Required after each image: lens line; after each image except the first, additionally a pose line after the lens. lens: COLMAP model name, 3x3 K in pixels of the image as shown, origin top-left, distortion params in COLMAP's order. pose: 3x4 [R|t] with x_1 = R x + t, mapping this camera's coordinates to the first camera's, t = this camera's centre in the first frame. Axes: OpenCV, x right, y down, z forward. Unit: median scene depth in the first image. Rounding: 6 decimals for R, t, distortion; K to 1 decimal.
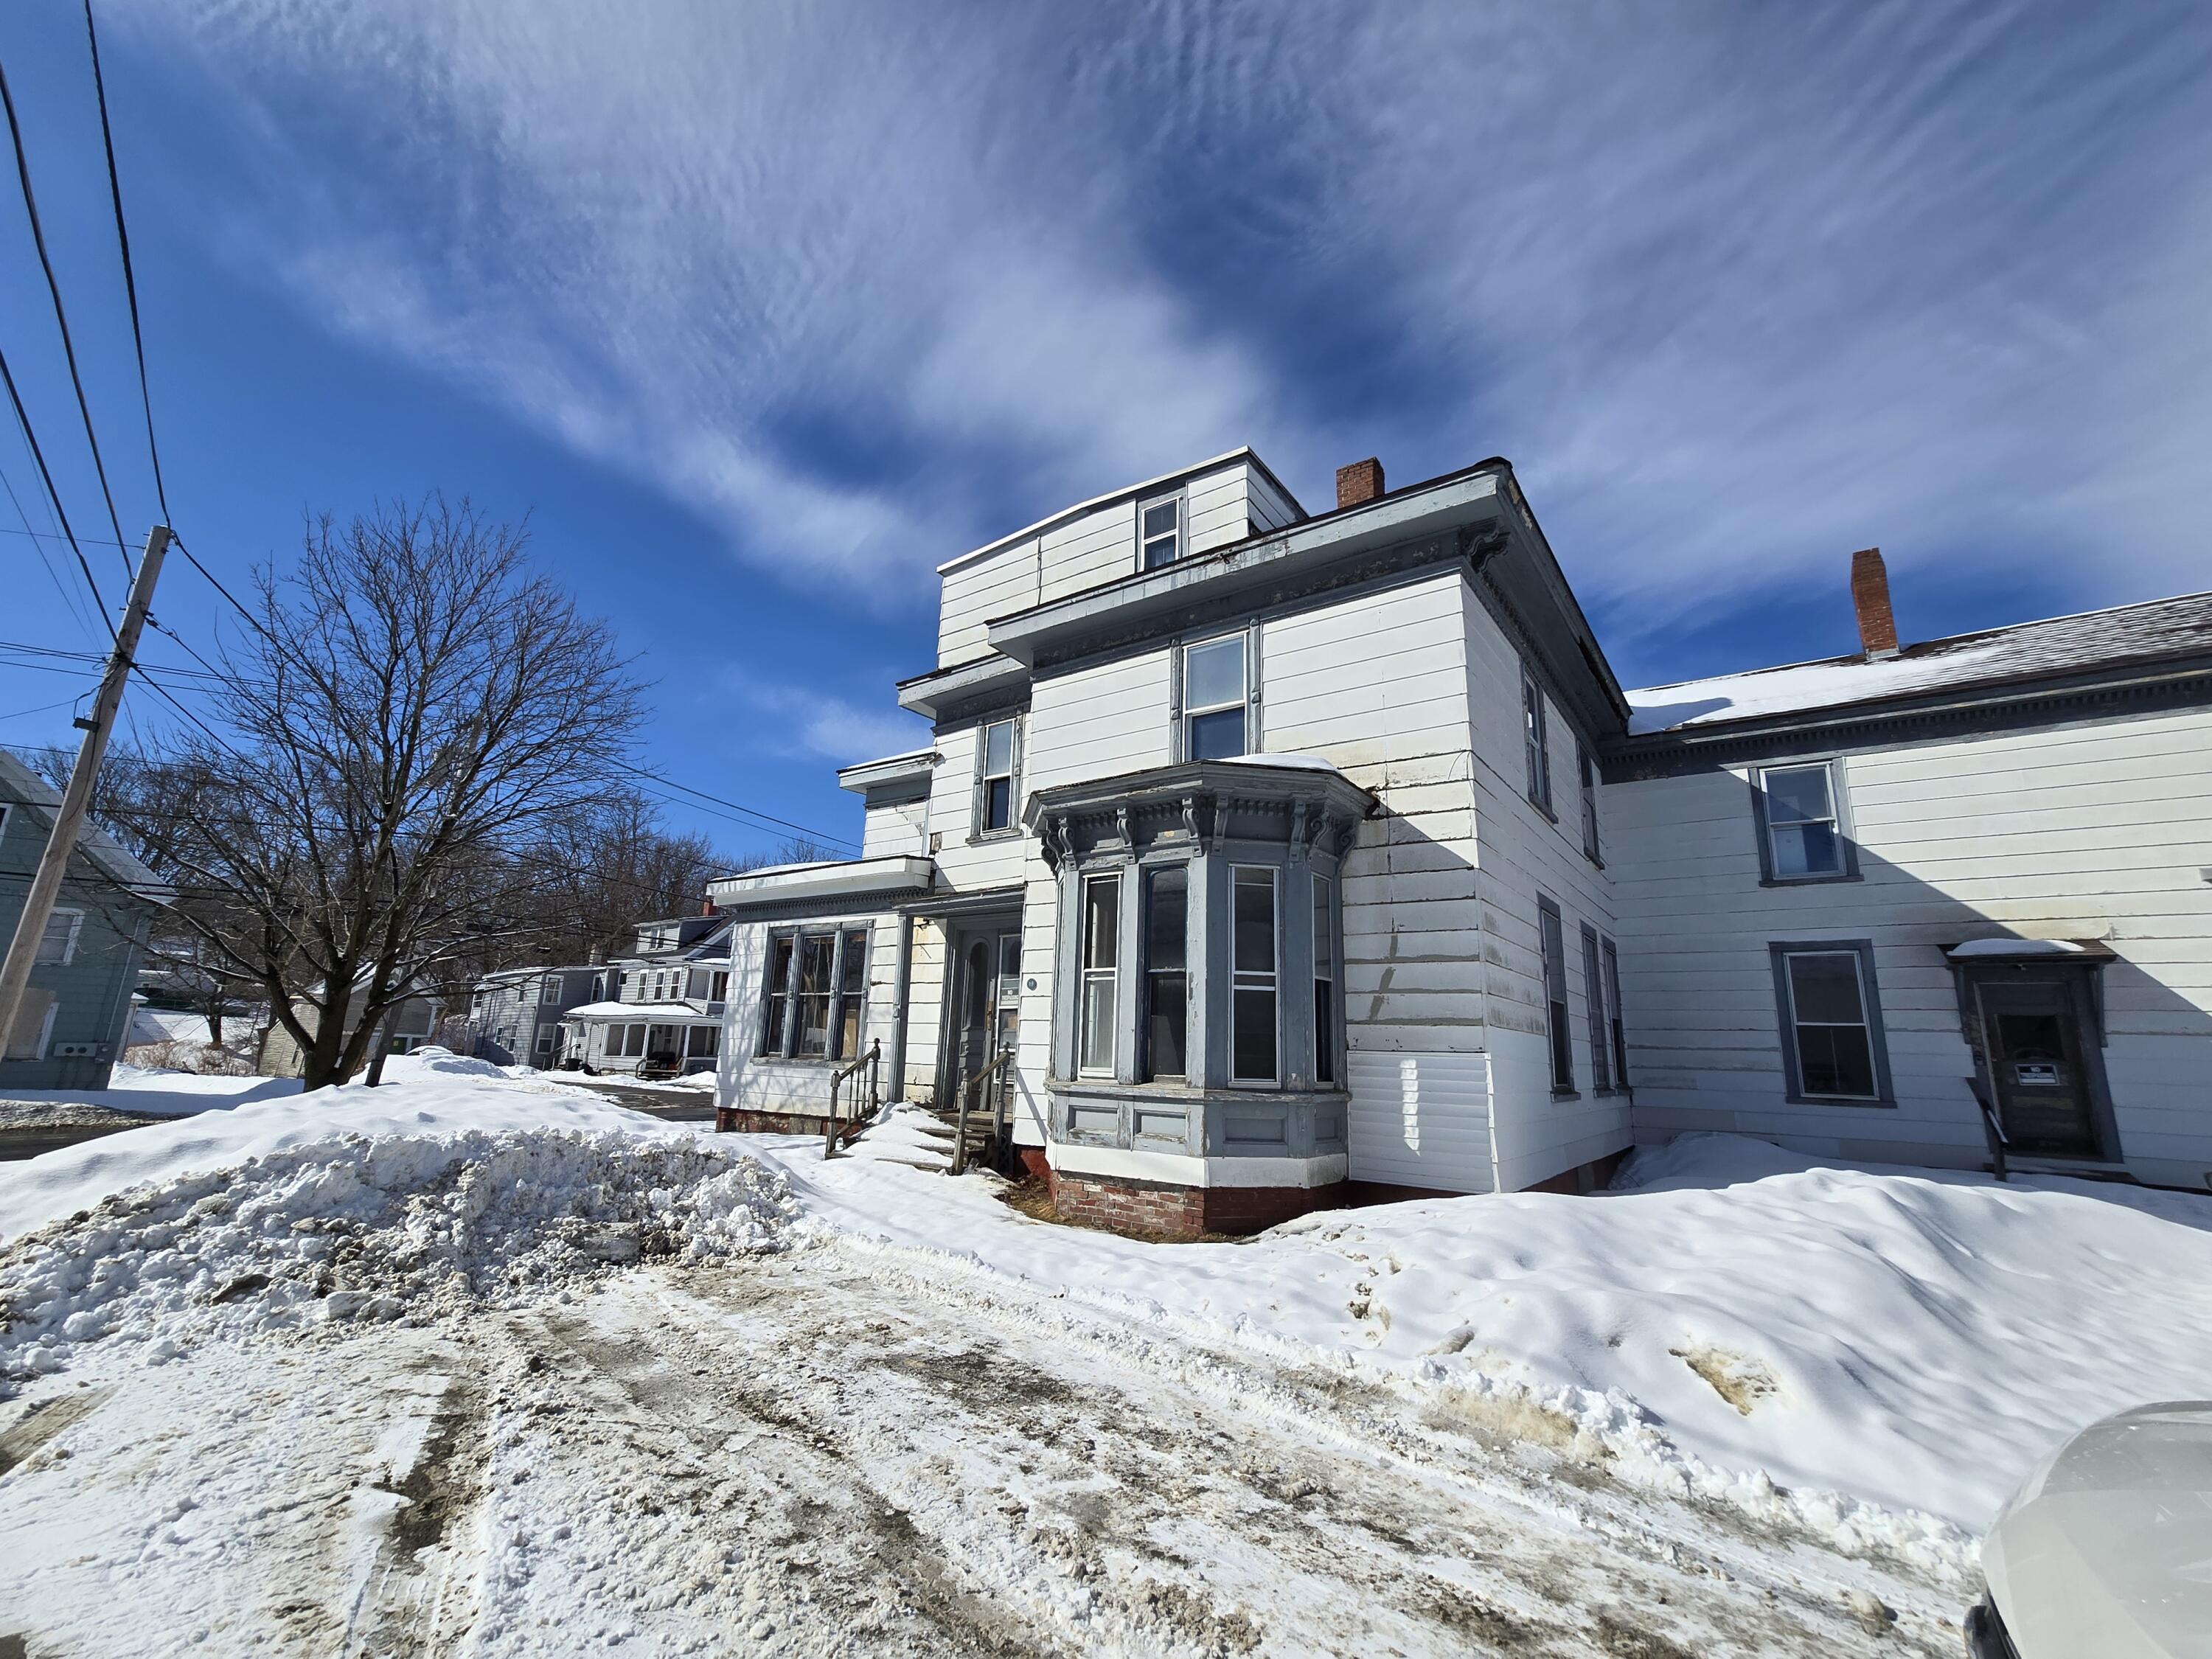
lens RADIAL K [[890.6, 0, 1110.3], [0, 890.6, 835.9], [0, 0, 1]] dist [-0.000716, 0.000057]
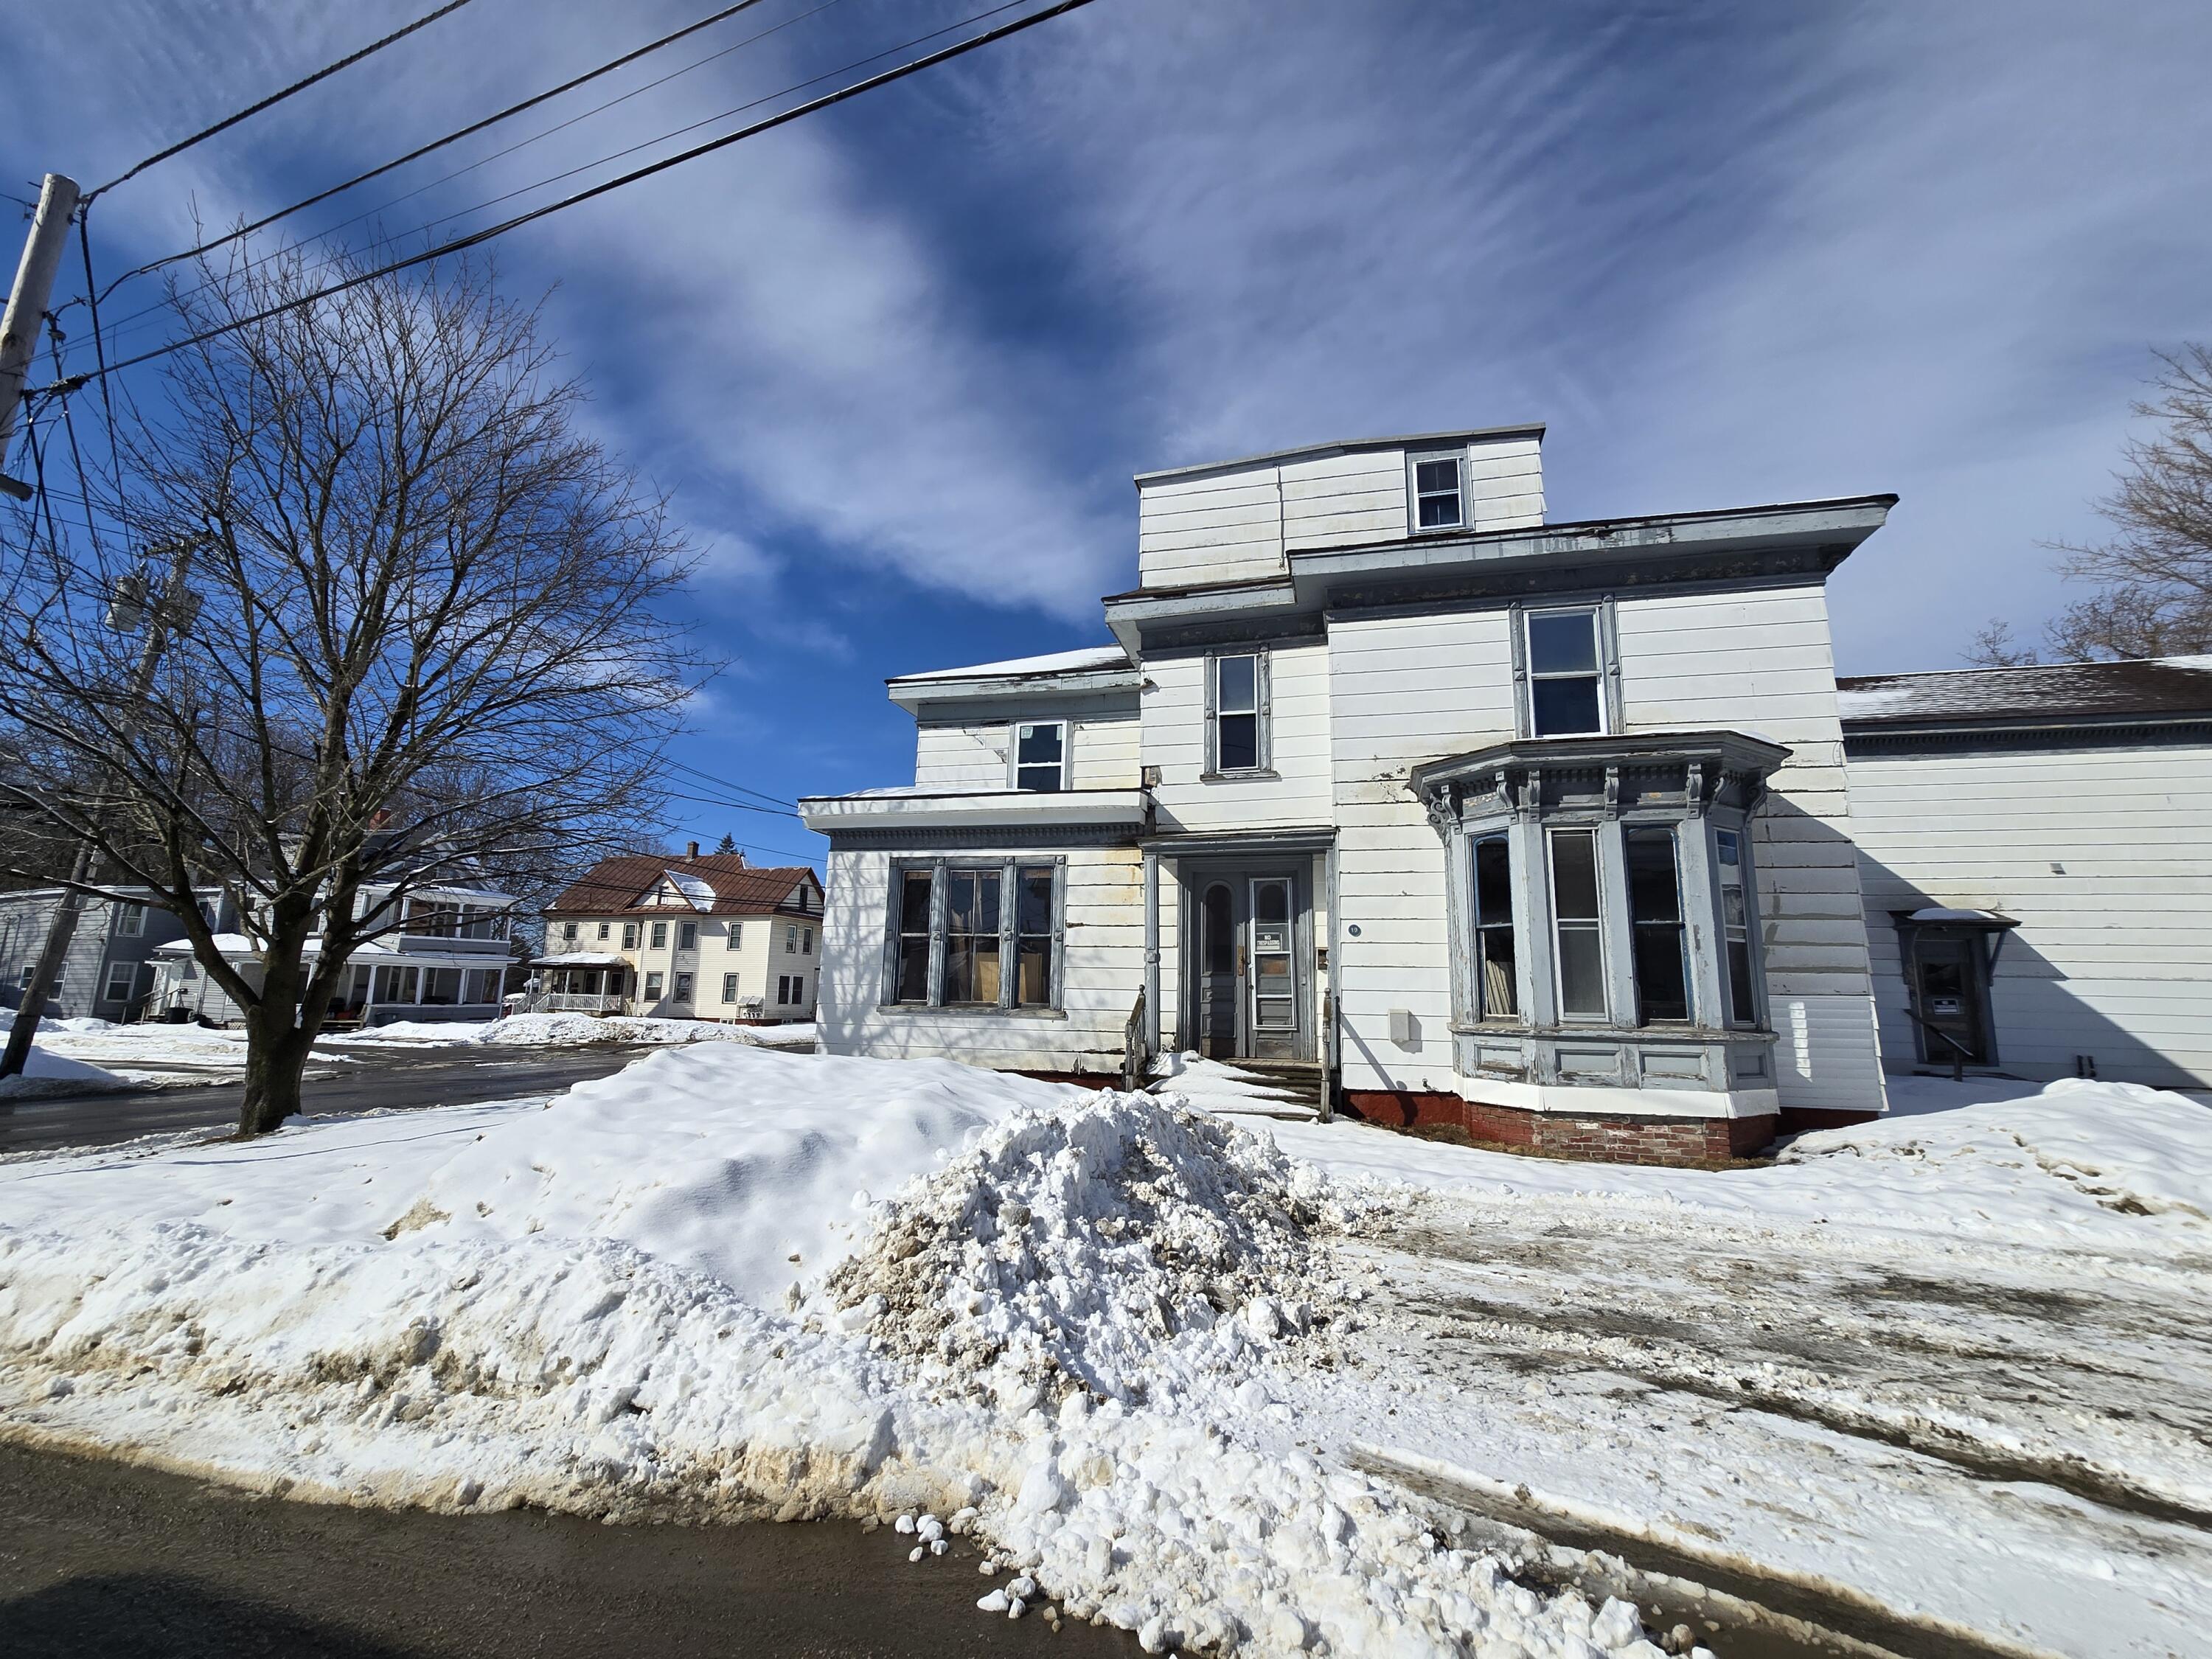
lens RADIAL K [[894.8, 0, 1106.0], [0, 894.8, 829.5], [0, 0, 1]] dist [-0.012999, 0.005635]
pose [[0.939043, 0.054272, 0.339489, -0.669020], [-0.073910, 0.996241, 0.045175, 0.028717], [-0.335761, -0.067513, 0.939525, 0.160132]]
